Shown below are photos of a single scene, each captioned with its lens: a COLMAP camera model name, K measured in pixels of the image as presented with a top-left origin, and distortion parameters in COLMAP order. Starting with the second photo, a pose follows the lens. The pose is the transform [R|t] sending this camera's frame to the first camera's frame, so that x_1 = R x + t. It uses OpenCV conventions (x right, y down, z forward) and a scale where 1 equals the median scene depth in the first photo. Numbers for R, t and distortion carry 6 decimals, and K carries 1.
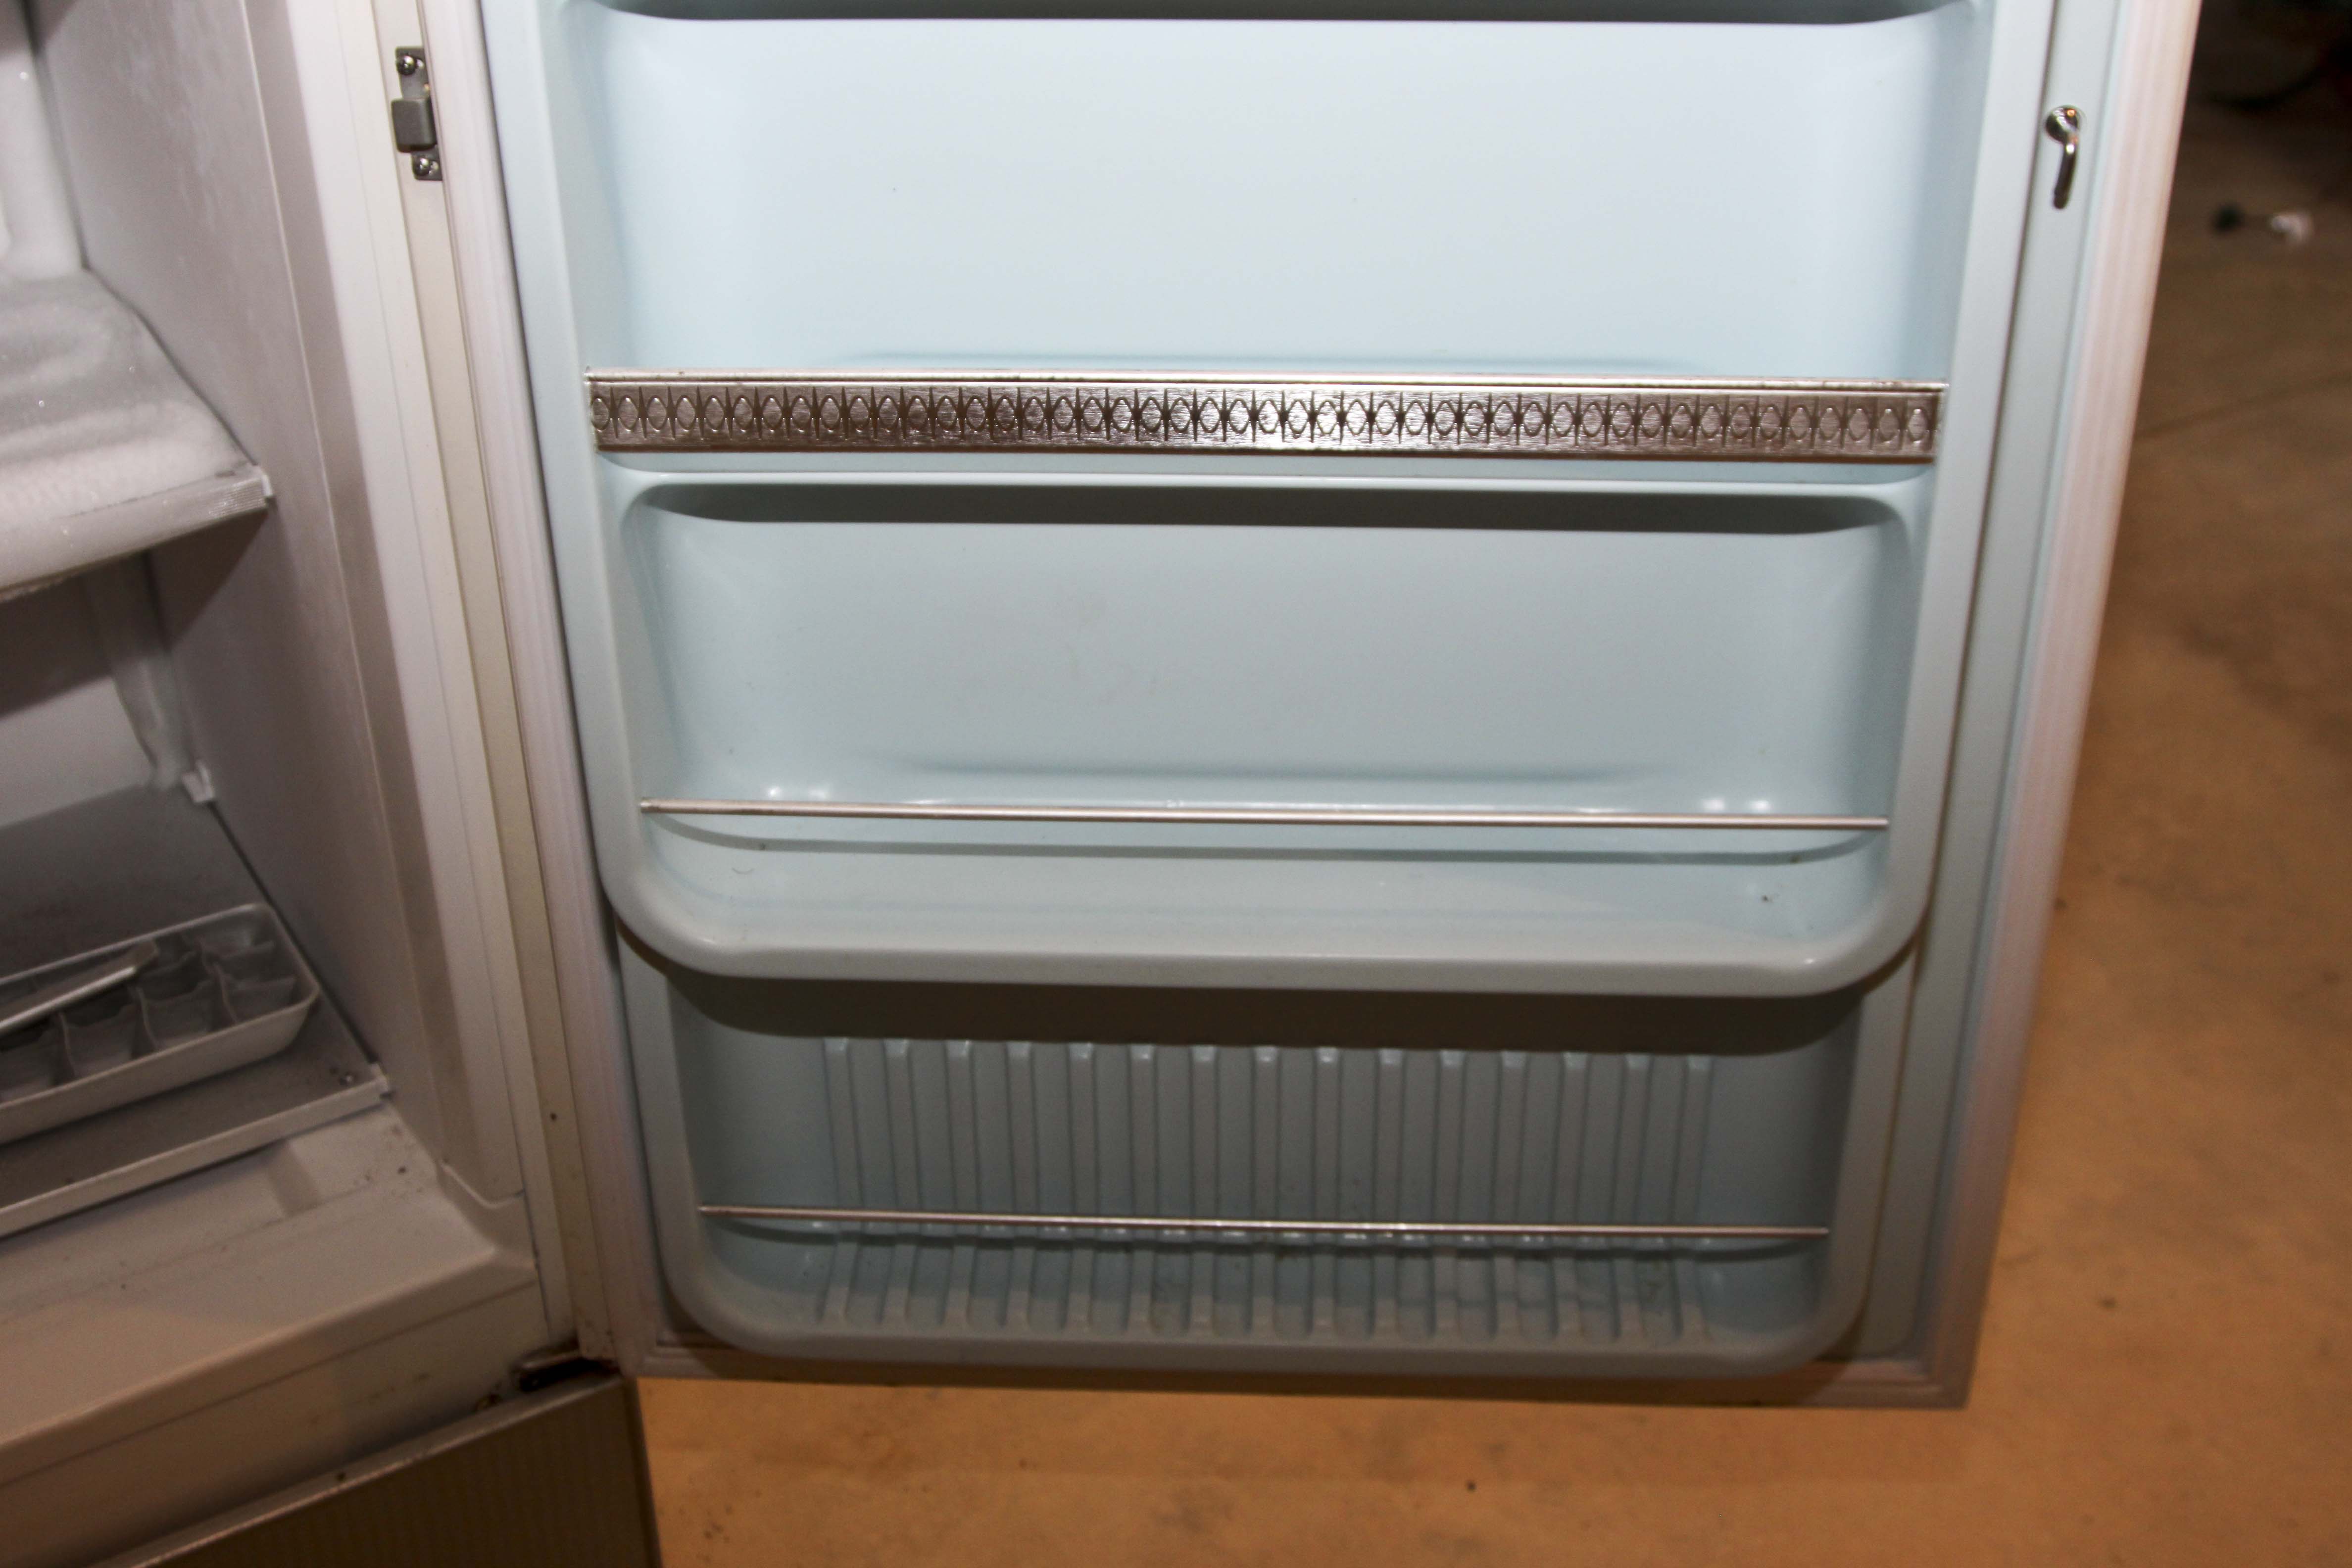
lens RADIAL K [[2914.6, 0, 1193.4], [0, 2914.6, 794.7], [0, 0, 1]] dist [-0.071640, 0.000000]
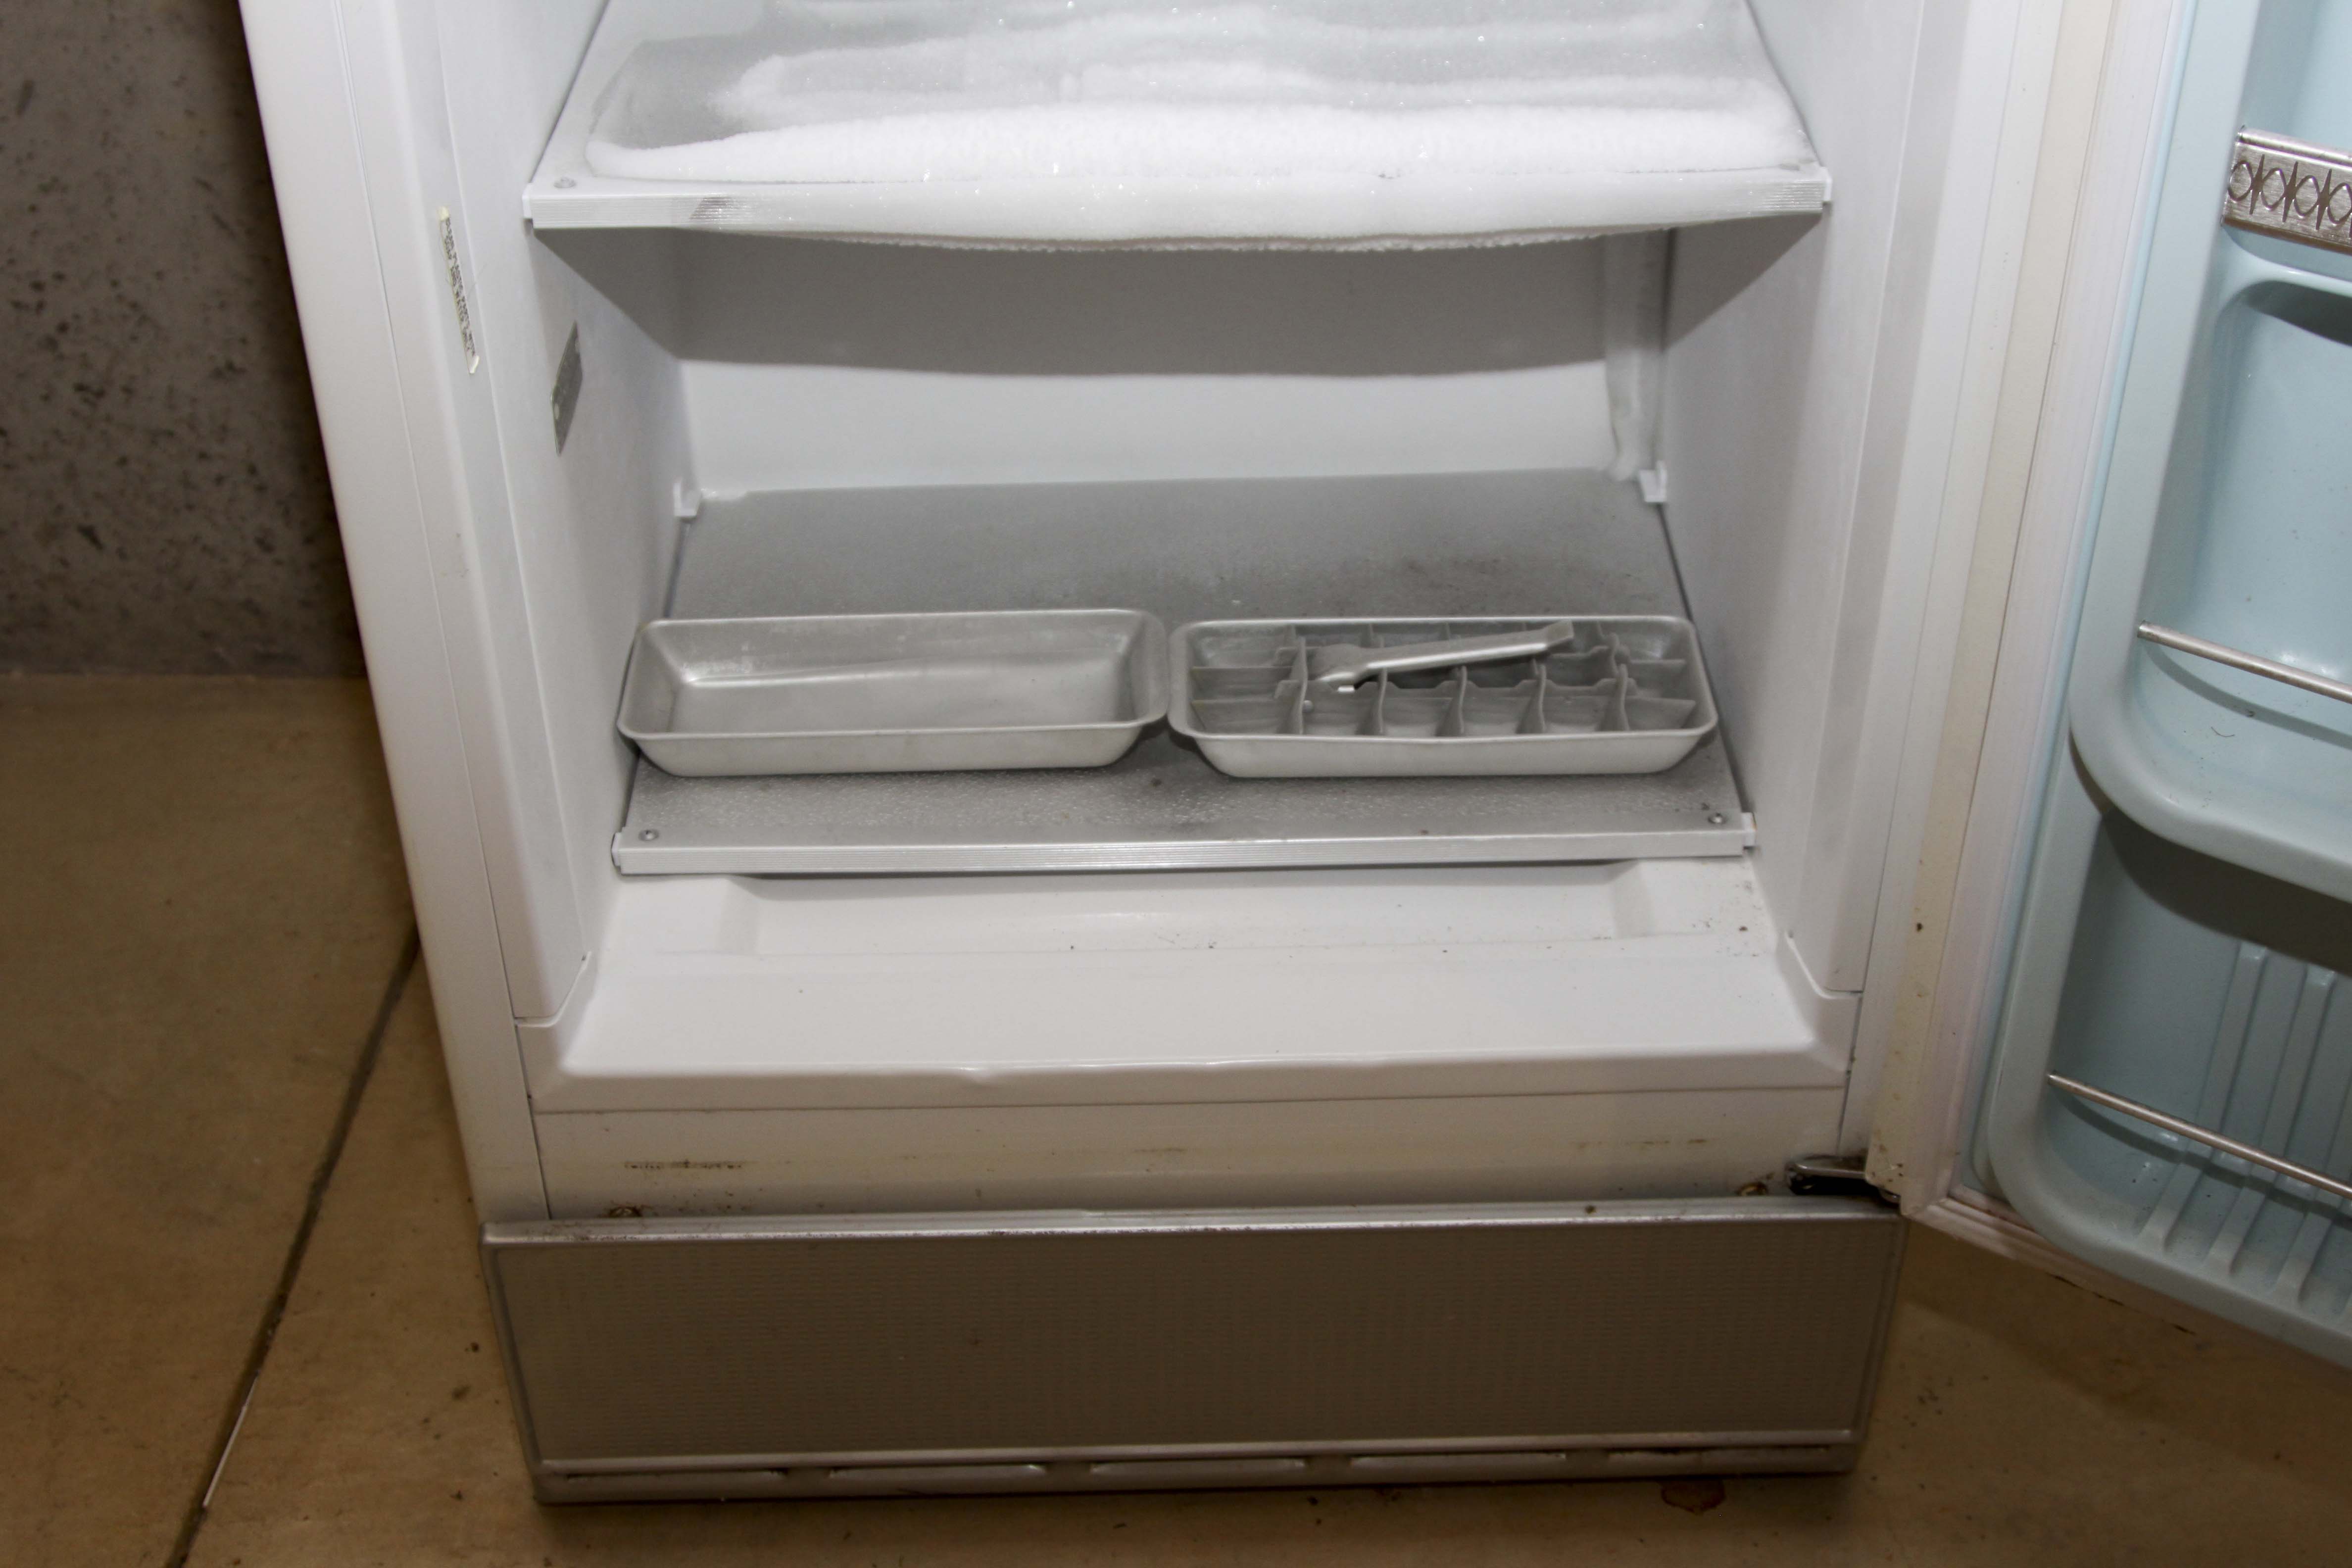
lens RADIAL K [[2914.6, 0, 1216.7], [0, 2914.6, 816.1], [0, 0, 1]] dist [-0.071640, 0.000000]
pose [[0.858731, 0.304207, -0.412357, -0.040932], [-0.271589, 0.952588, 0.137168, 0.010918], [0.434534, -0.005799, 0.900637, 0.067627]]
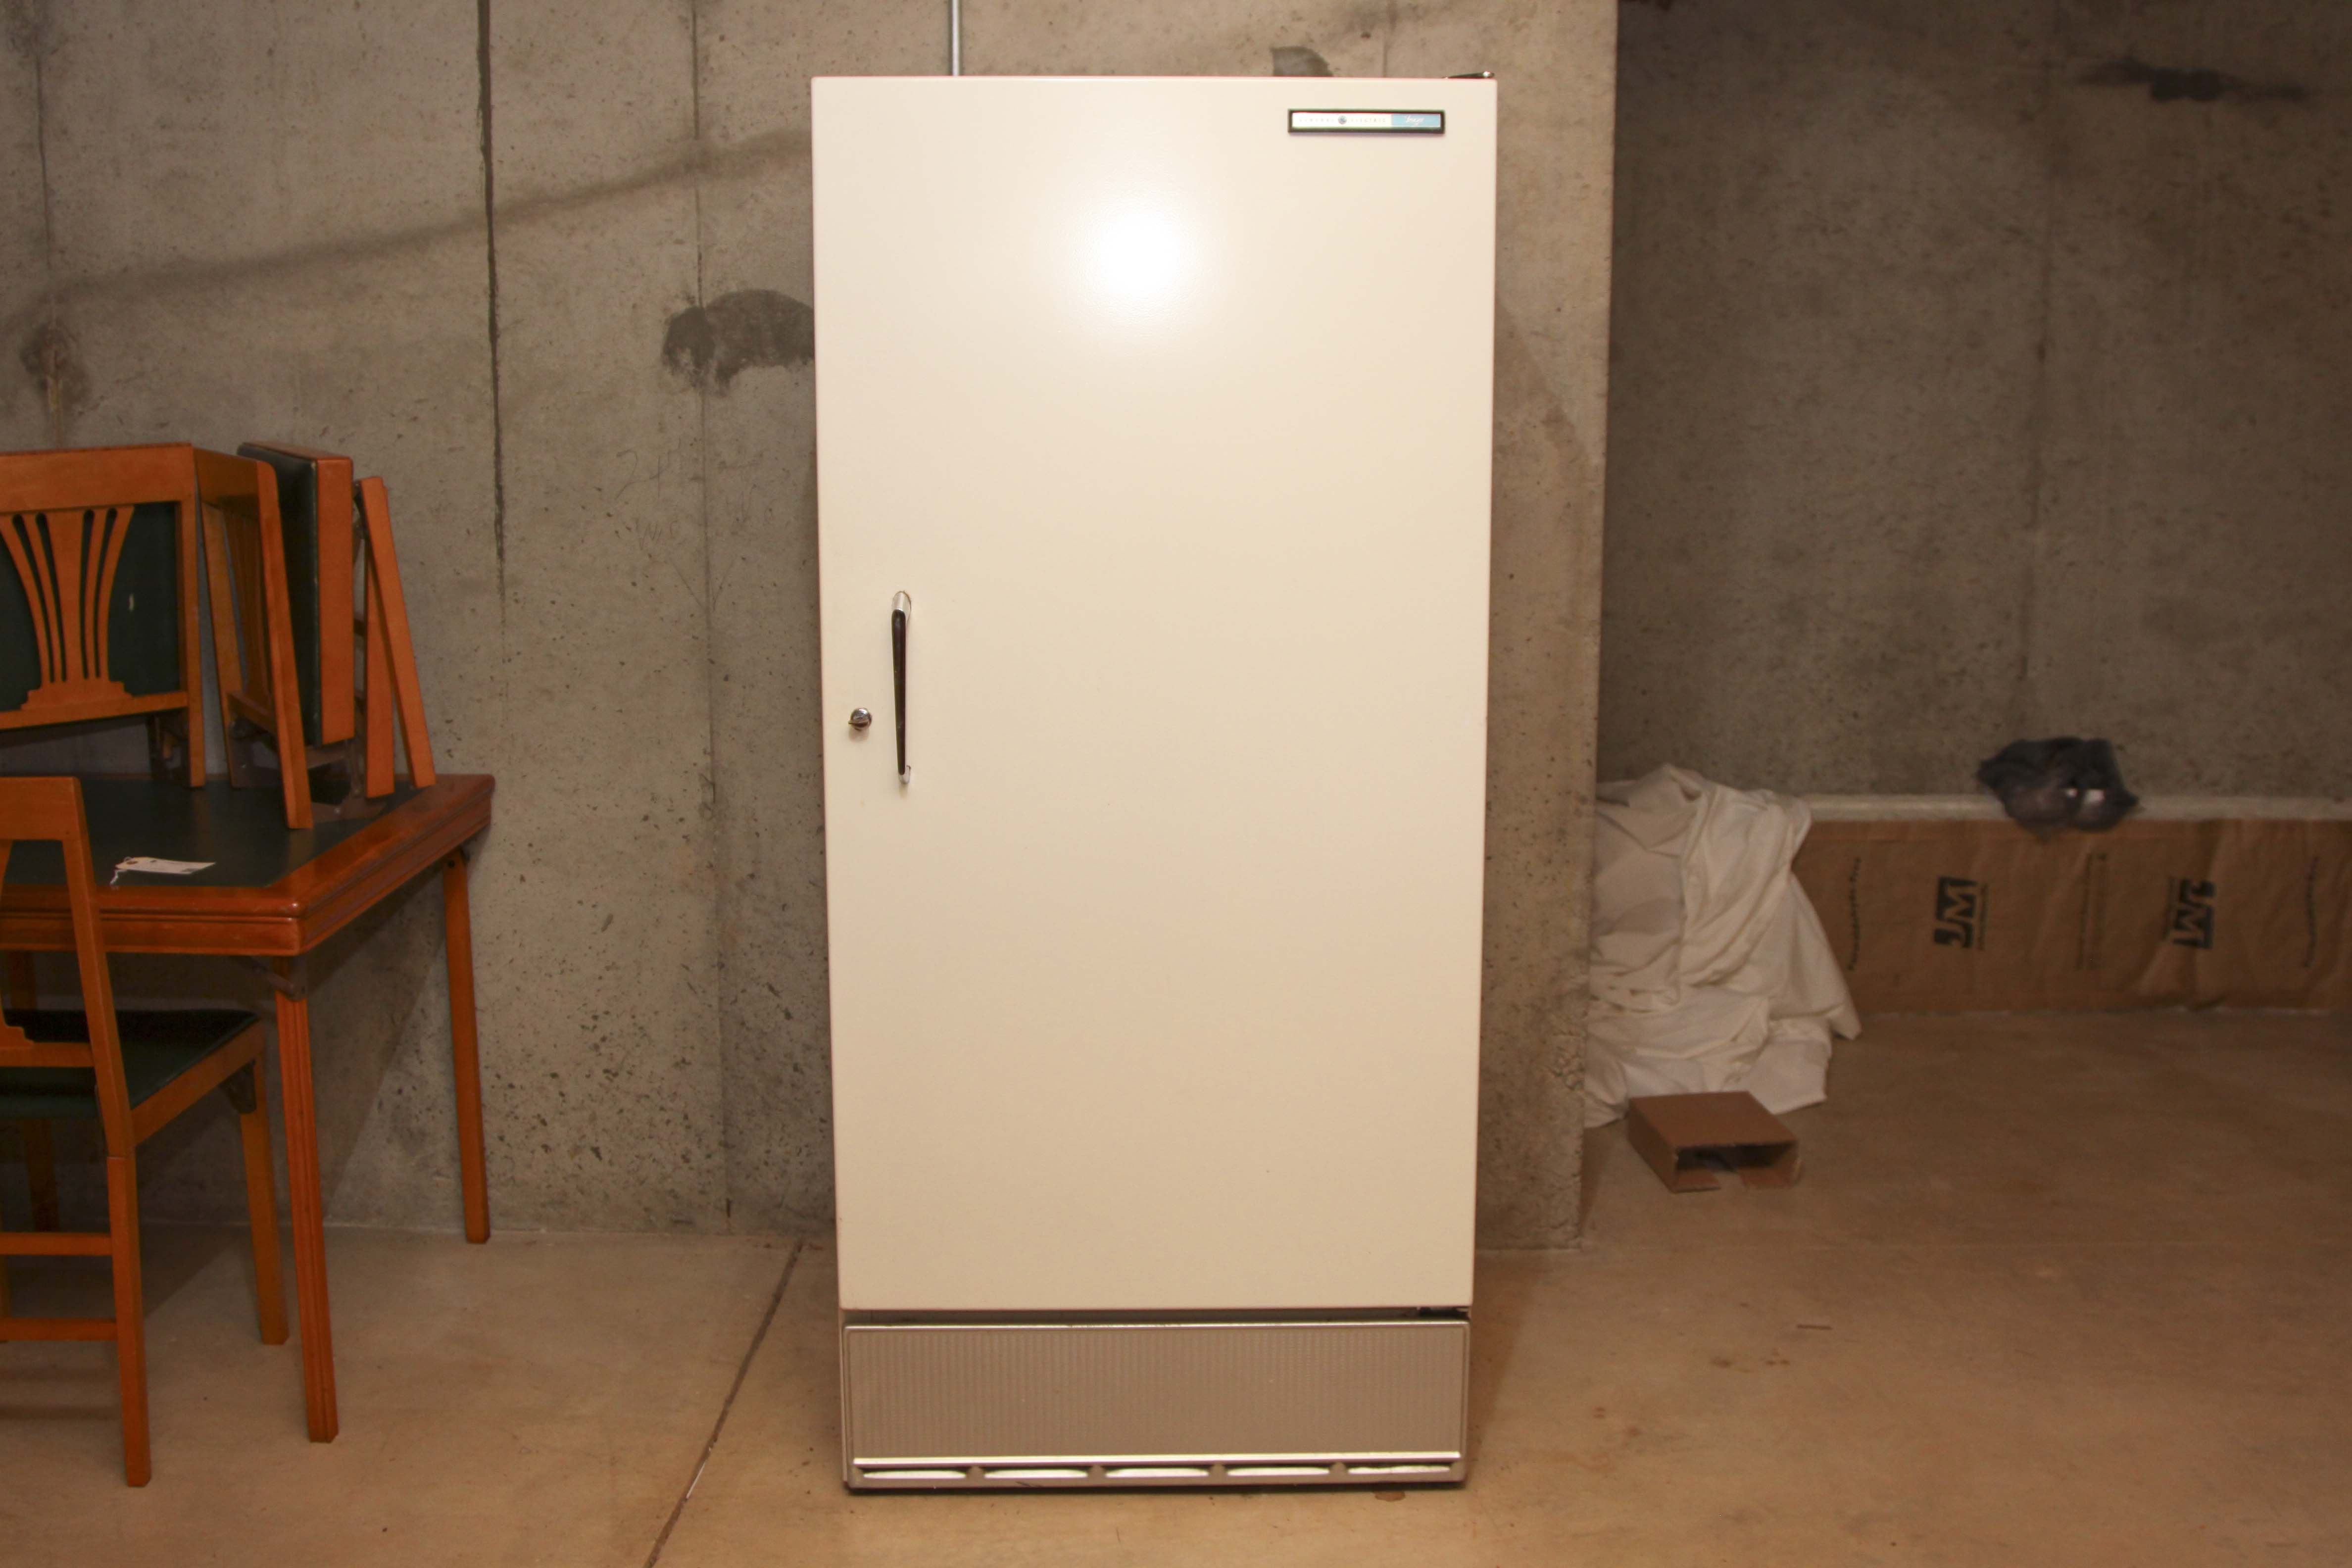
lens RADIAL K [[2514.3, 0, 1200.6], [0, 2514.3, 775.9], [0, 0, 1]] dist [-0.116740, 0.000000]
pose [[0.858925, 0.101981, -0.501845, 0.541291], [-0.275081, 0.918466, -0.284166, 0.428027], [0.431948, 0.382125, 0.816946, -0.769599]]
